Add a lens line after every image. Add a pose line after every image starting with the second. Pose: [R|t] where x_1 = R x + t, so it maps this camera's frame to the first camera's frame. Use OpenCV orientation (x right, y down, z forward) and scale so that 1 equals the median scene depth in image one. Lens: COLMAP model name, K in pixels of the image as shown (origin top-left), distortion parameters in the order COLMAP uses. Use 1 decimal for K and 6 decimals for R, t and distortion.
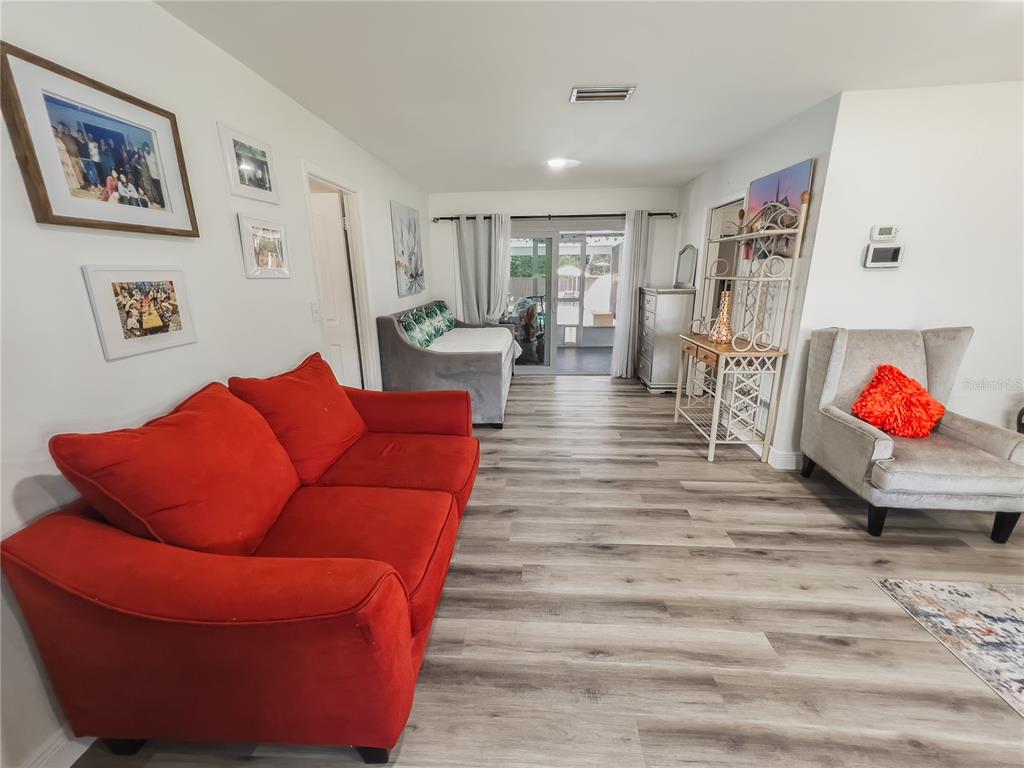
lens RADIAL K [[411.1, 0, 512.0], [0, 411.1, 384.0], [0, 0, 1]] dist [0.017141, -0.000005]
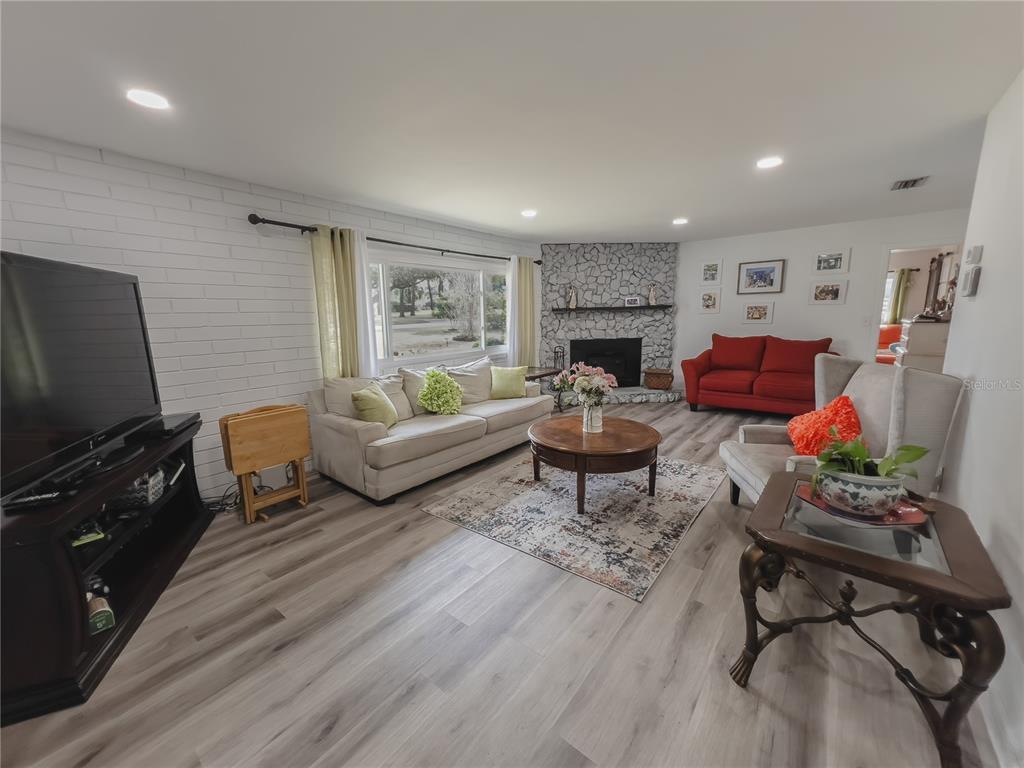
lens RADIAL K [[411.1, 0, 512.0], [0, 411.1, 384.0], [0, 0, 1]] dist [0.017141, -0.000005]
pose [[-0.568693, 0.161934, -0.806452, 3.570923], [-0.198122, 0.924599, 0.325369, -0.361381], [0.798333, 0.344811, -0.493731, 1.278895]]
